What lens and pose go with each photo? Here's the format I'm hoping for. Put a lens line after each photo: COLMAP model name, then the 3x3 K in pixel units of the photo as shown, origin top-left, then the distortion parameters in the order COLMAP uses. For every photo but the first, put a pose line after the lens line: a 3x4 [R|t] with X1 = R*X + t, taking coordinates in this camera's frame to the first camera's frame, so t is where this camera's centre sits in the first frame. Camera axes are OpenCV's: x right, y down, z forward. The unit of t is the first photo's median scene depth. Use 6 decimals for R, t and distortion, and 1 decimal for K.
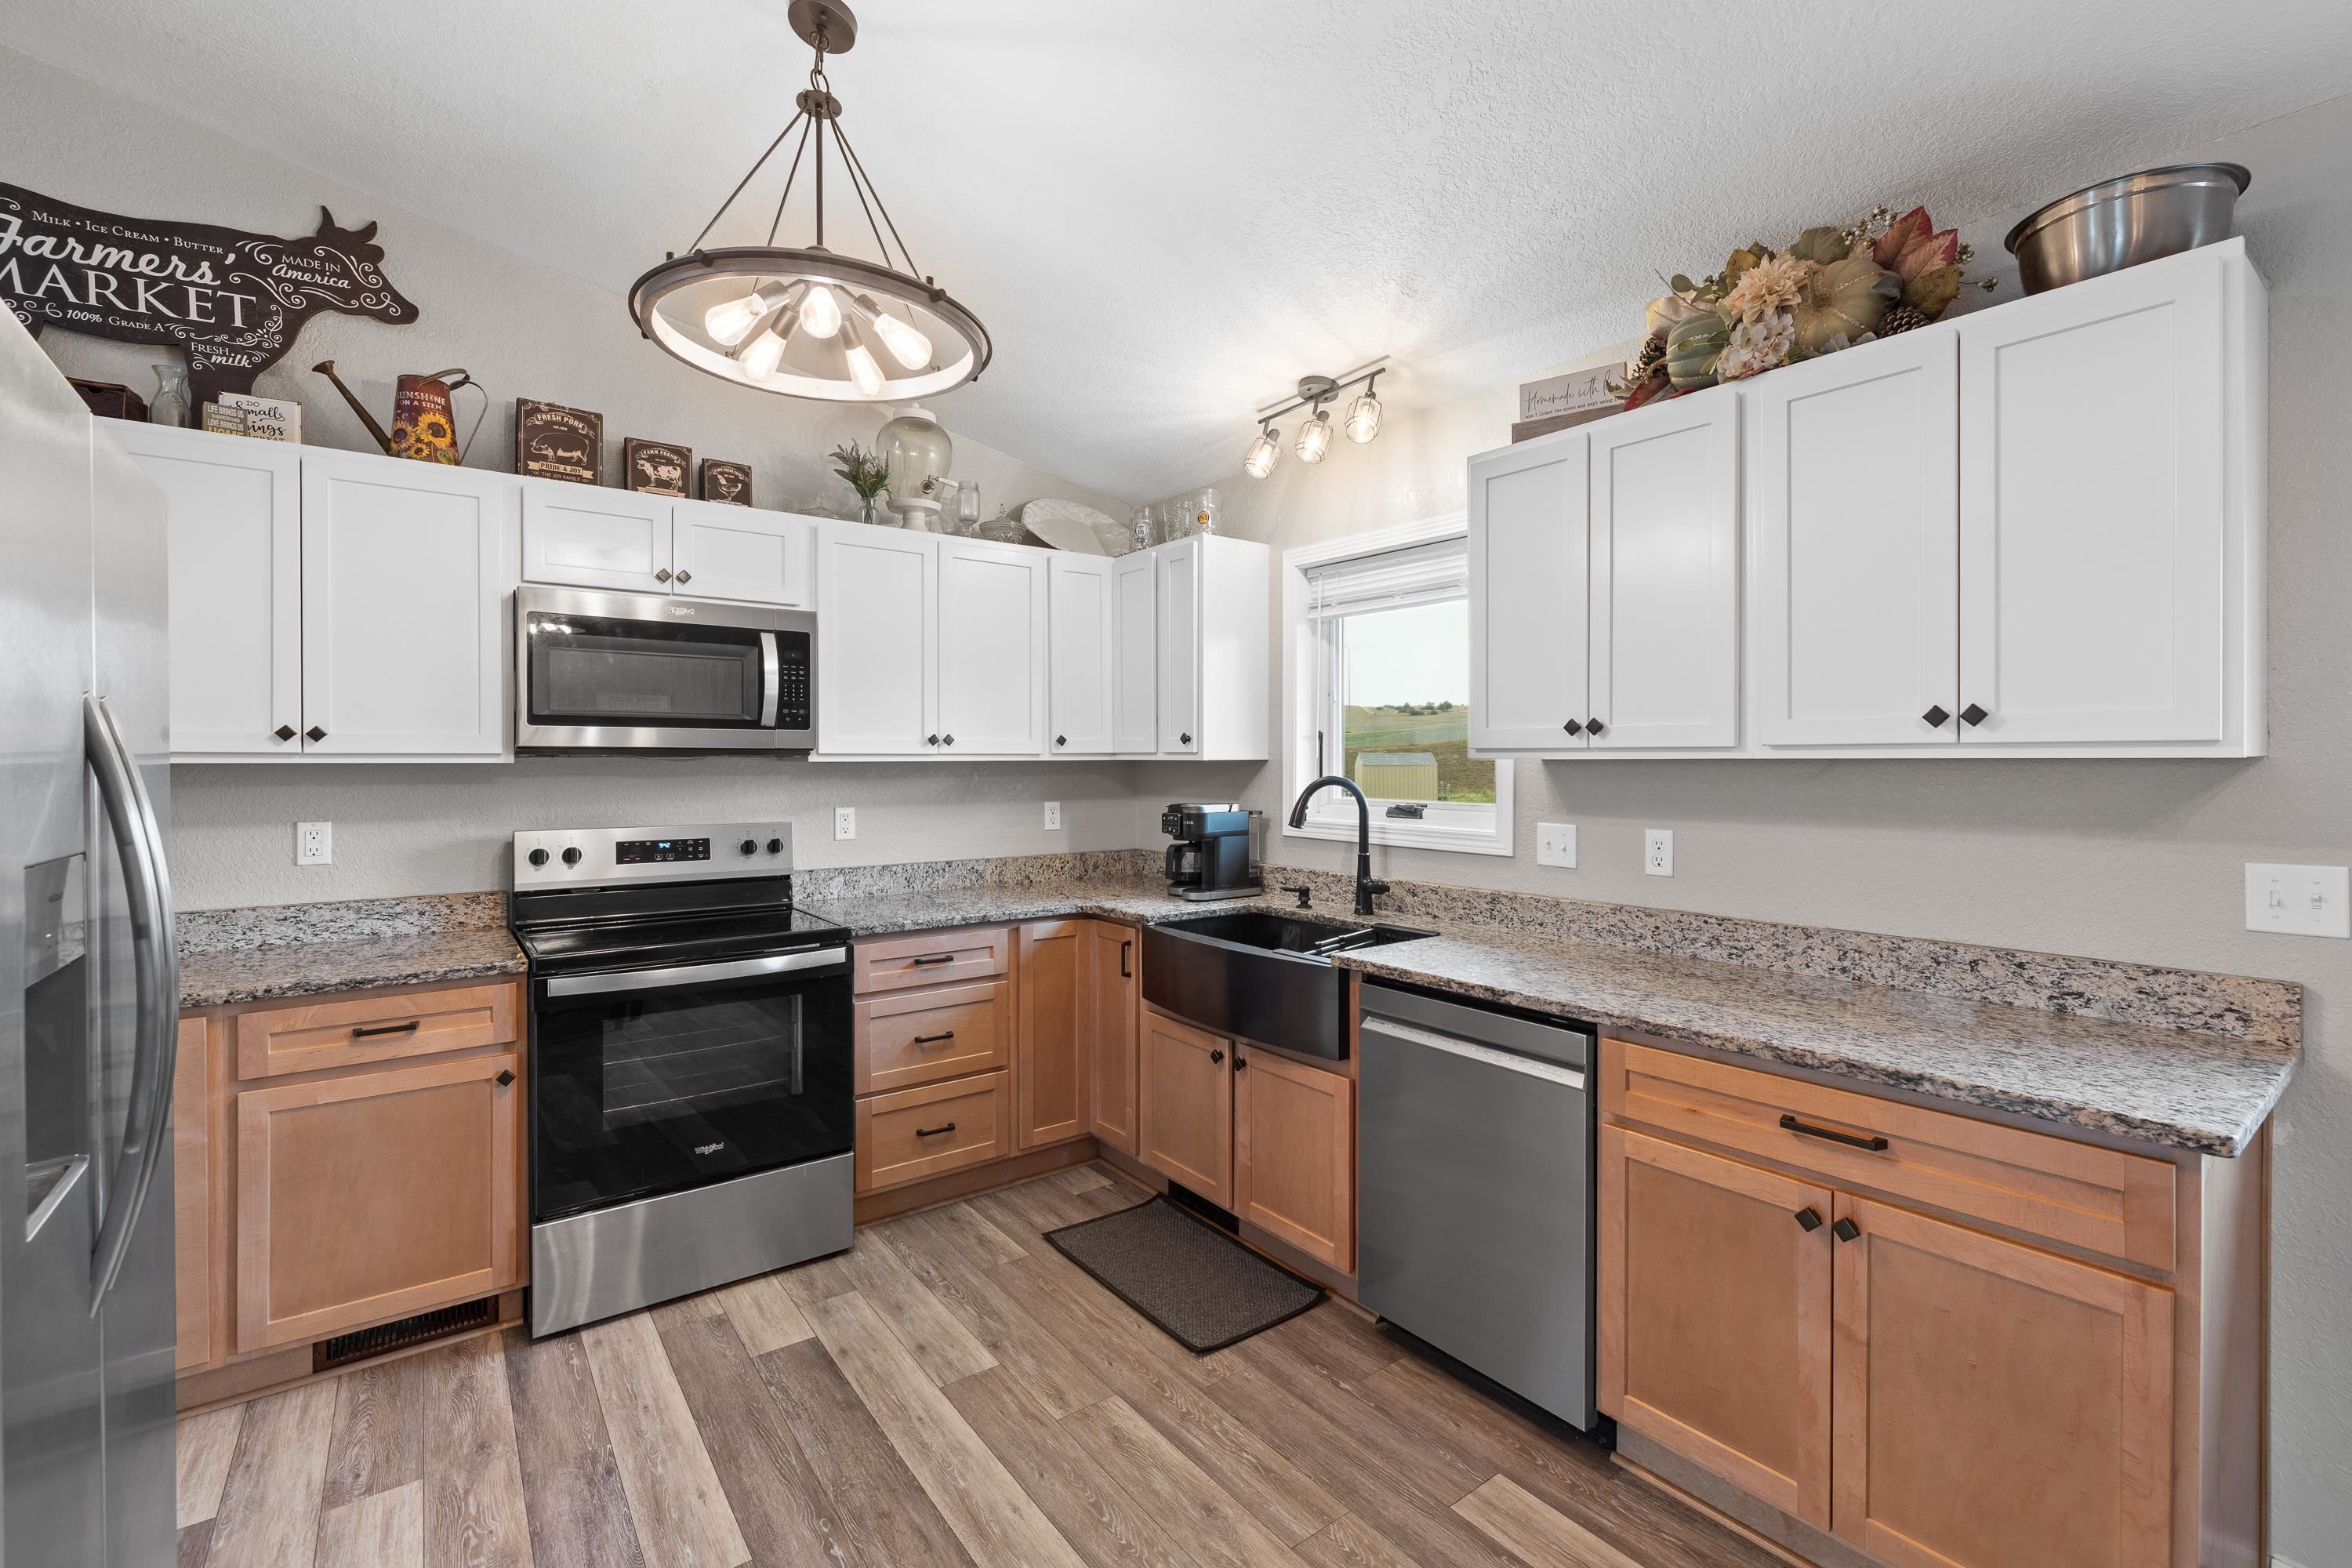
lens RADIAL K [[1013.2, 0, 1212.5], [0, 1013.2, 767.9], [0, 0, 1]] dist [-0.000613, -0.000304]
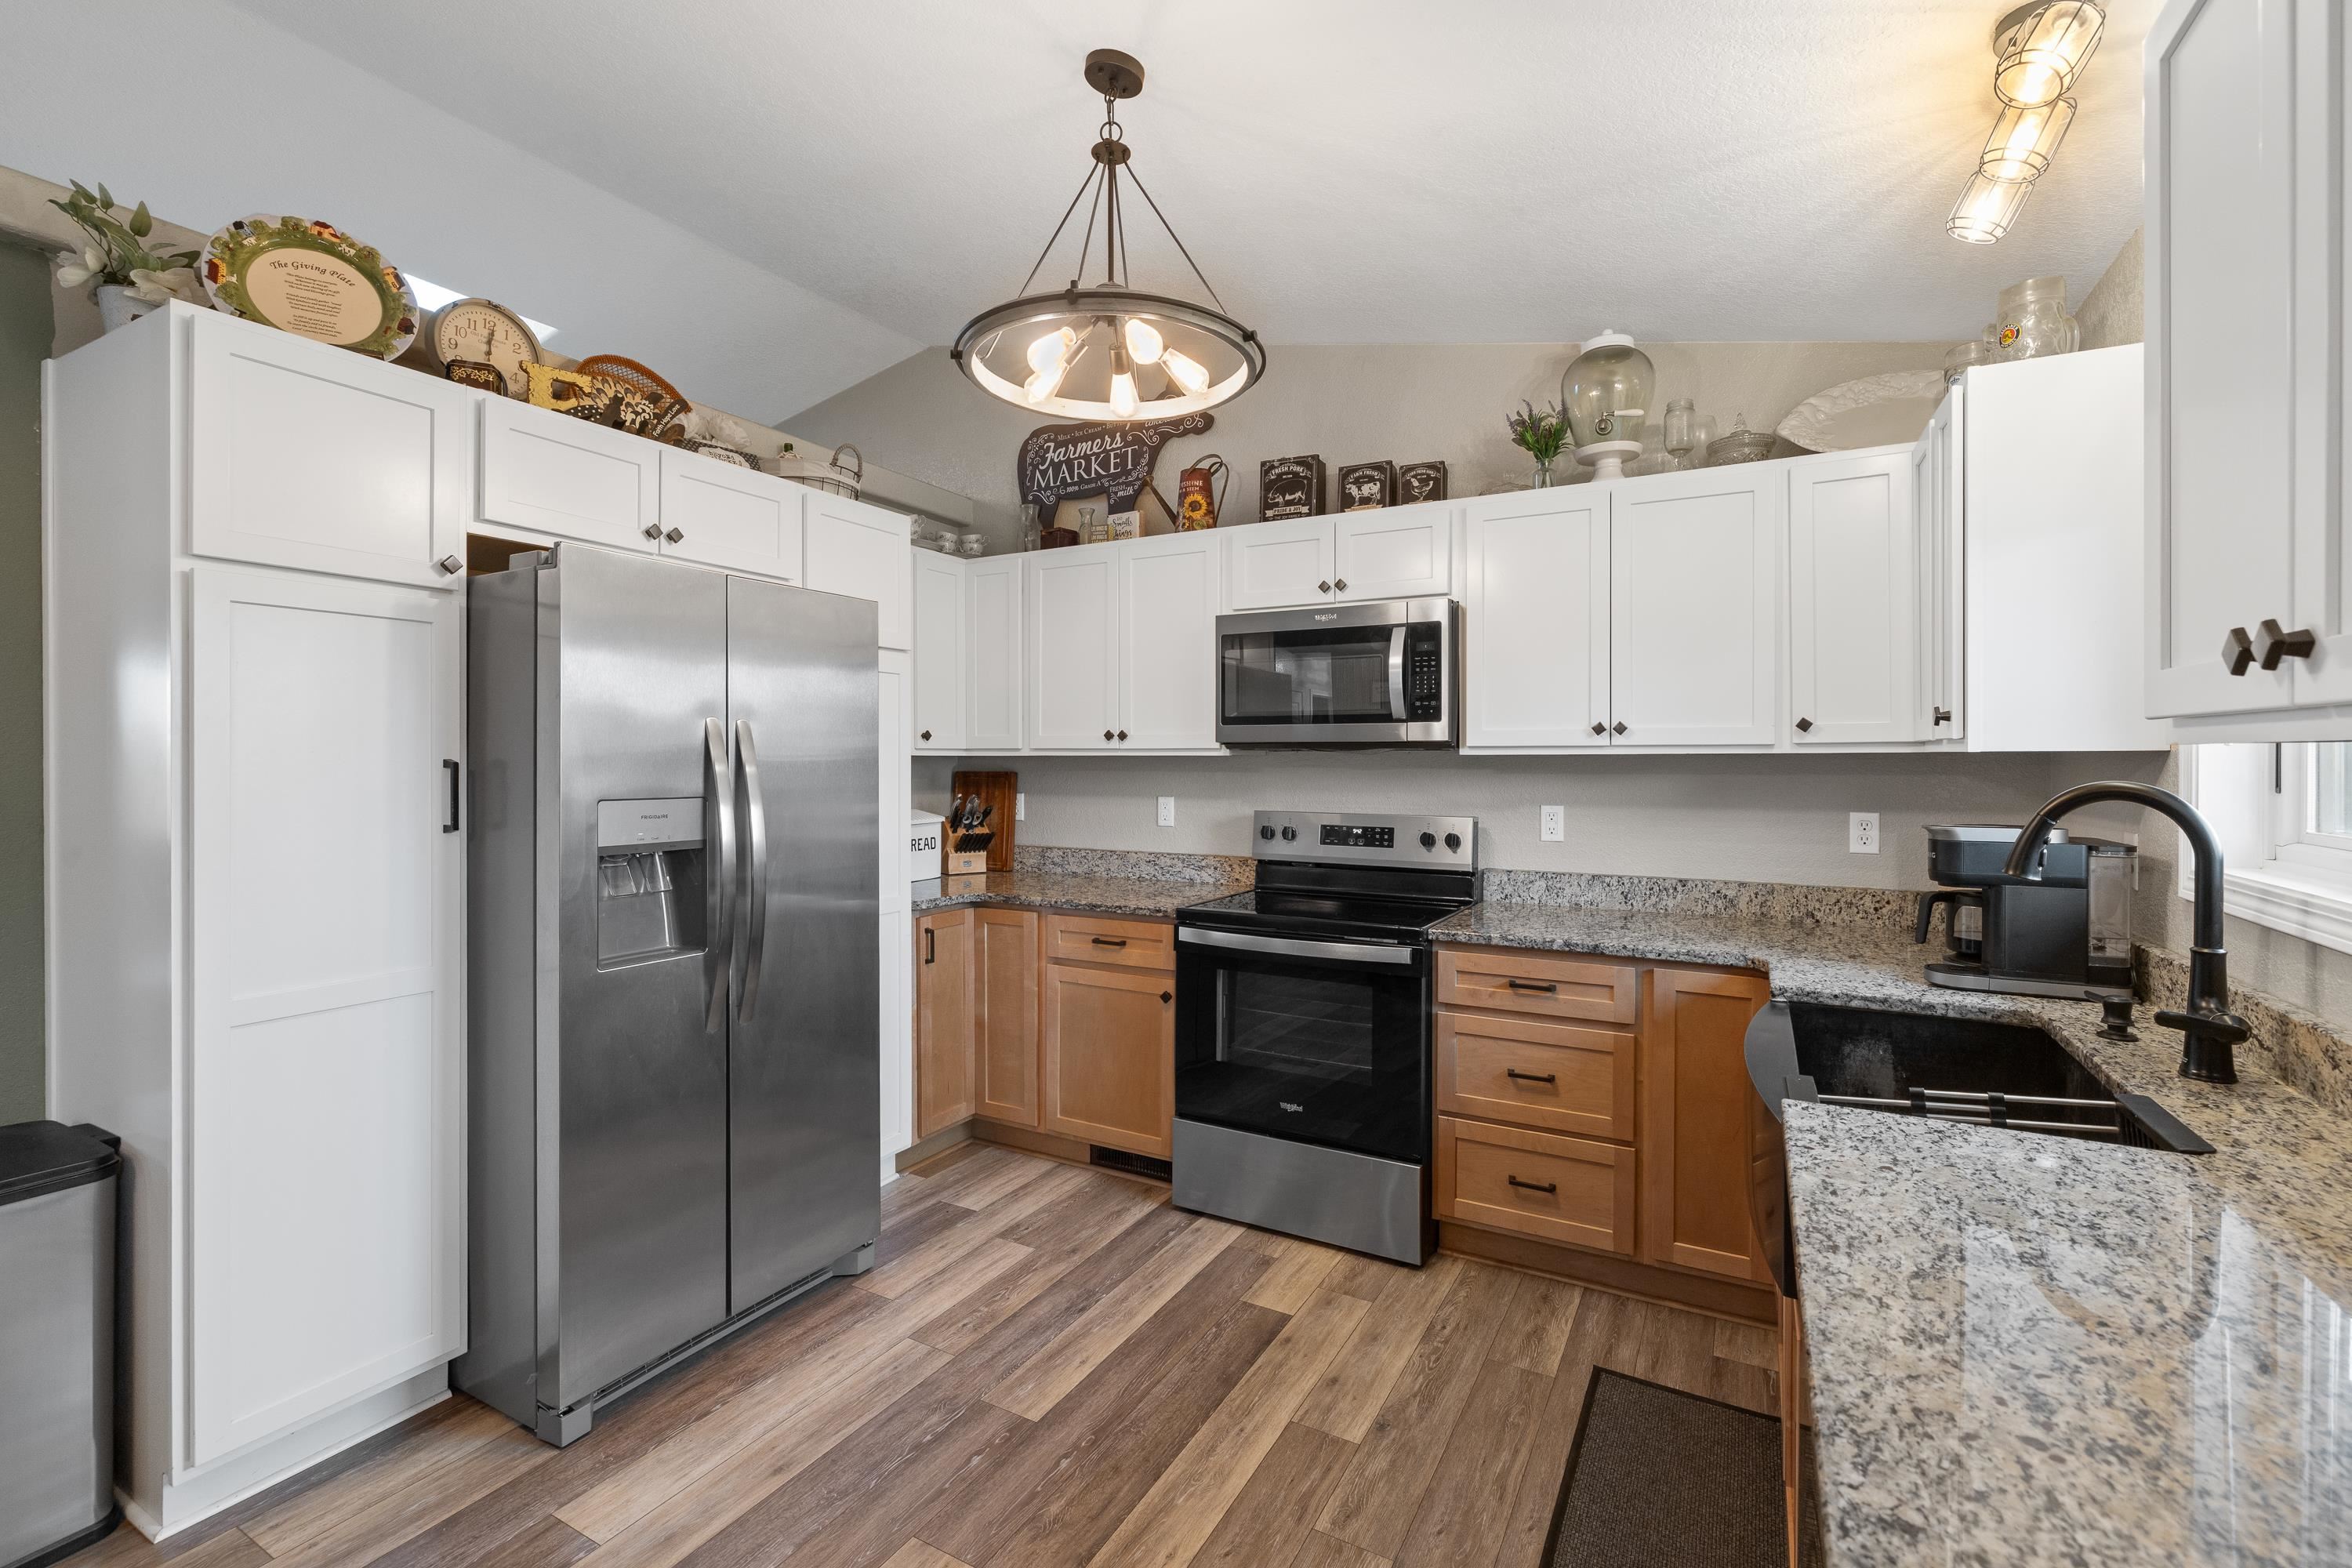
lens RADIAL K [[1031.1, 0, 1190.3], [0, 1031.1, 768.8], [0, 0, 1]] dist [-0.001379, 0.000093]
pose [[0.392001, 0.010716, -0.919903, 0.495599], [-0.007422, 0.999936, 0.008485, 0.000962], [0.919935, 0.003501, 0.392055, 0.472095]]
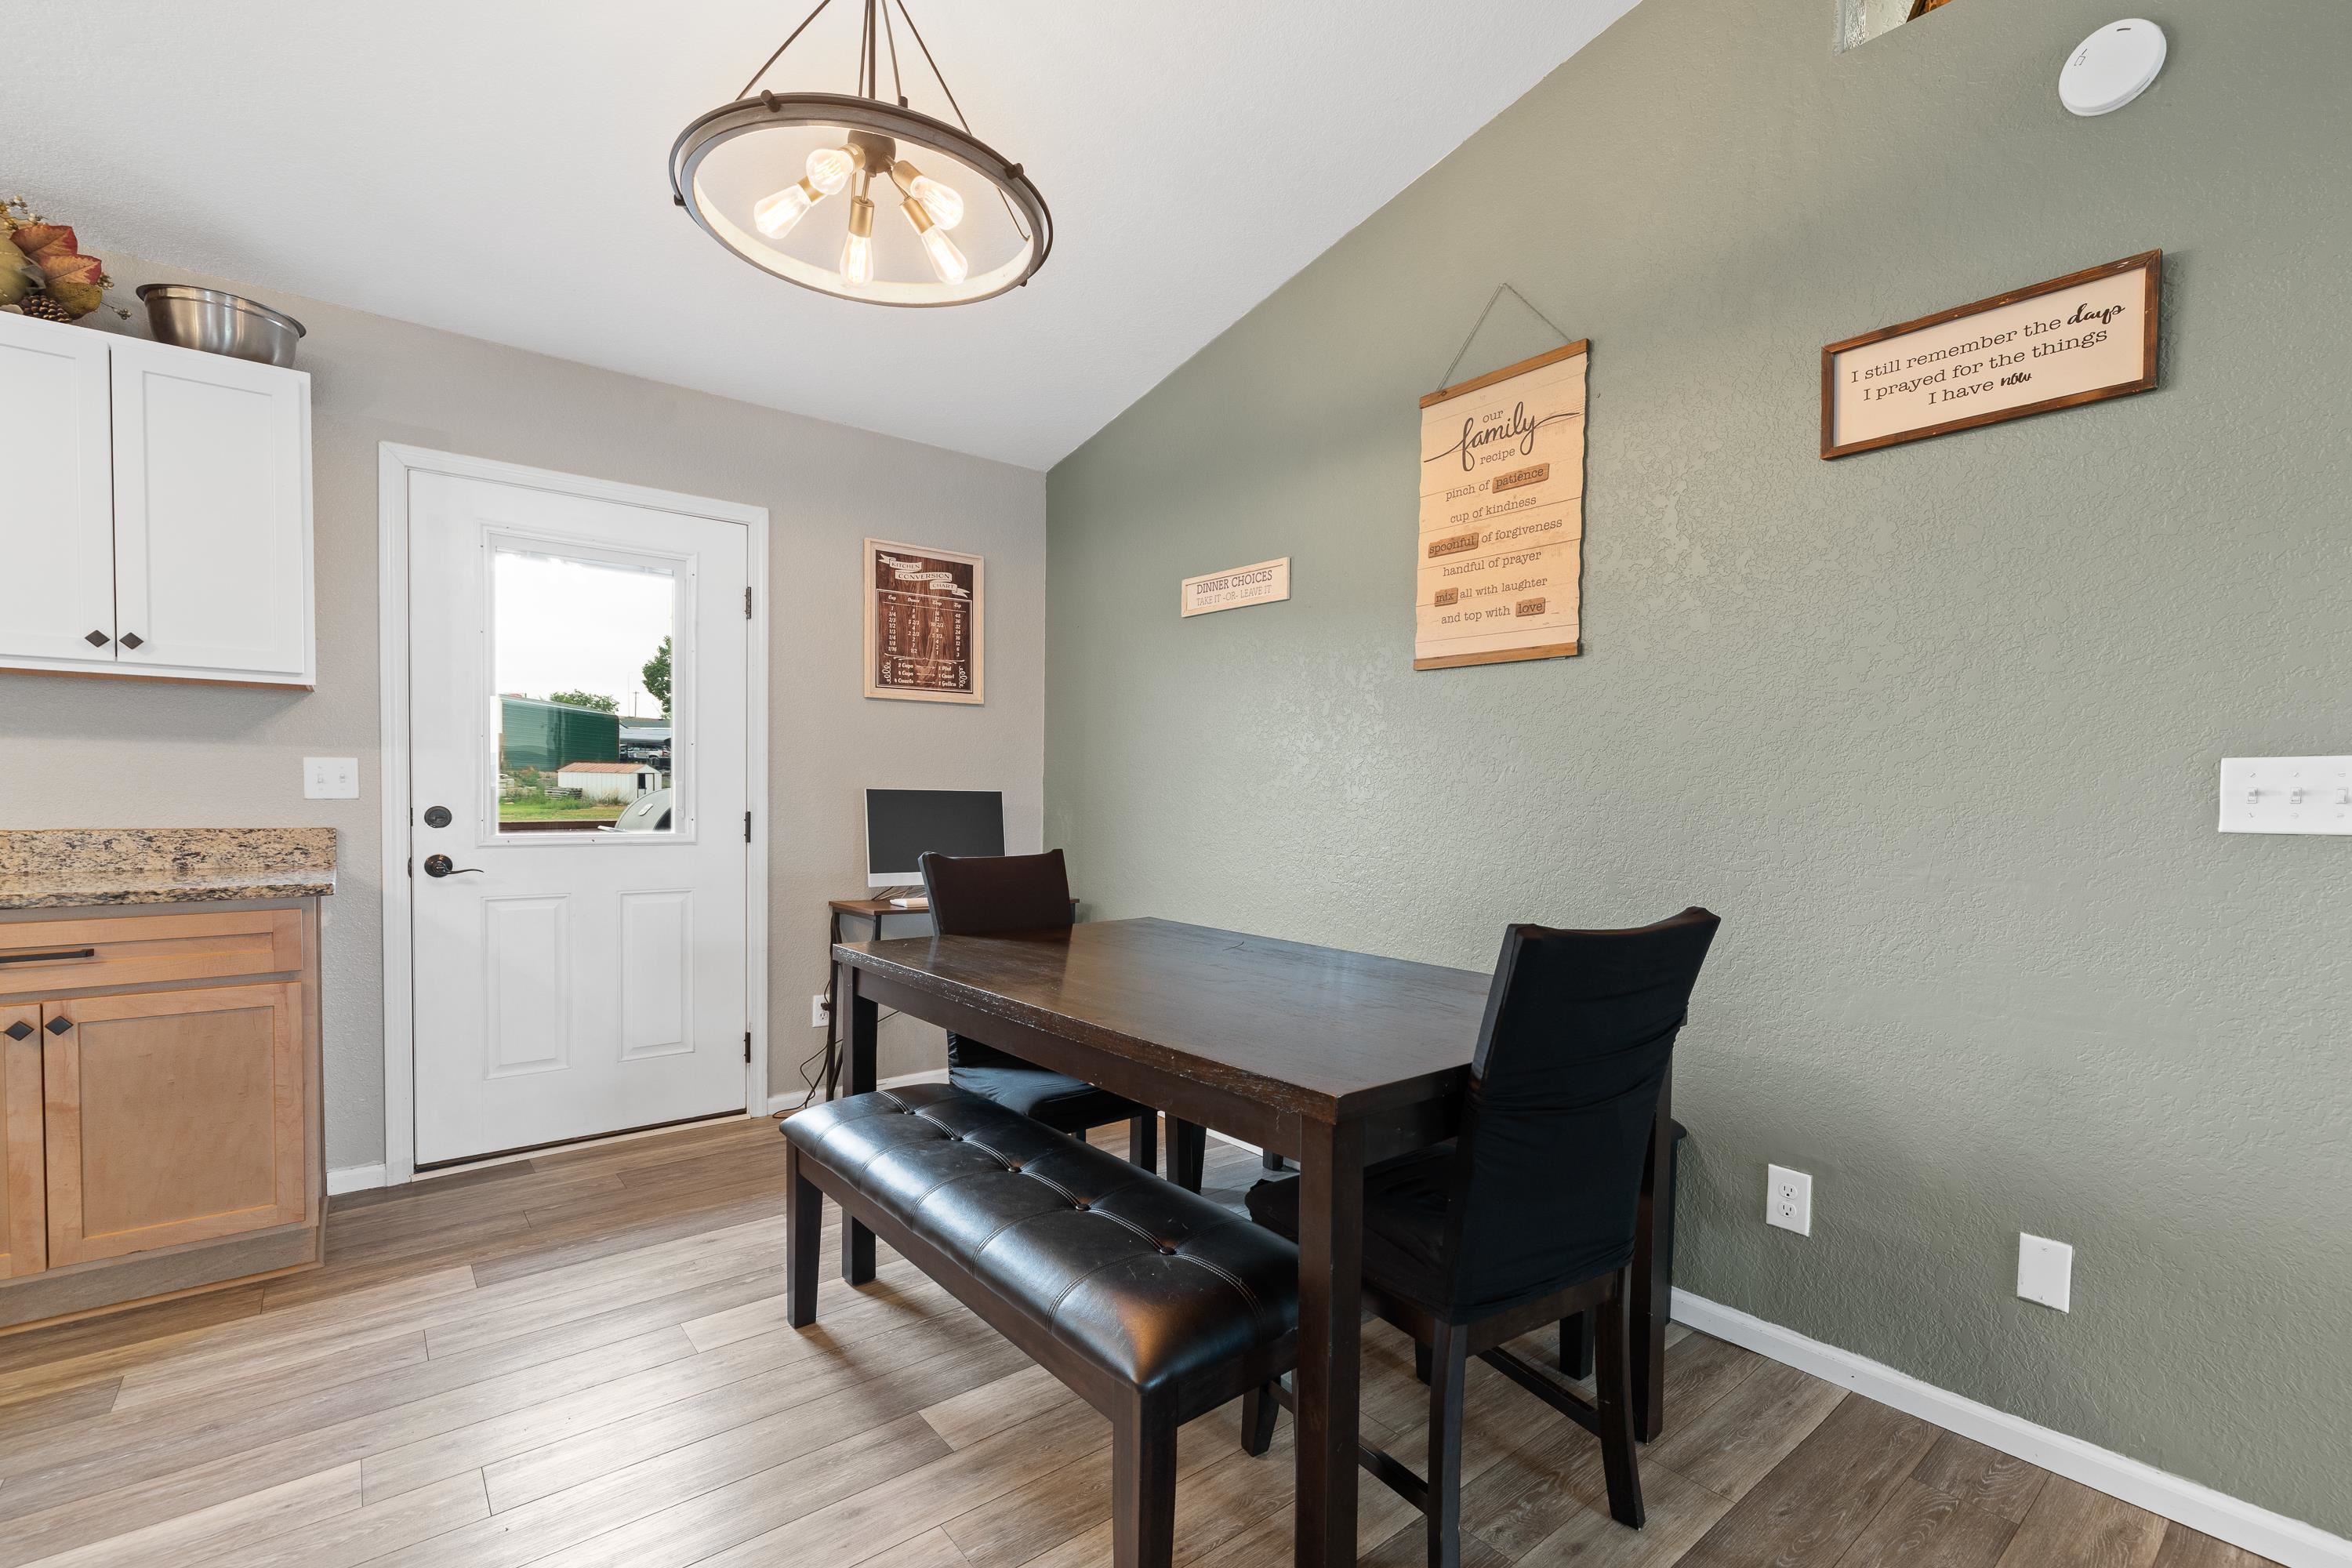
lens RADIAL K [[1037.2, 0, 1178.4], [0, 1037.2, 829.1], [0, 0, 1]] dist [0.001069, 0.000179]
pose [[-0.014888, -0.034181, 0.999305, -0.447607], [-0.008313, 0.999385, 0.034059, 0.095044], [-0.999855, -0.007800, -0.015163, -0.253105]]
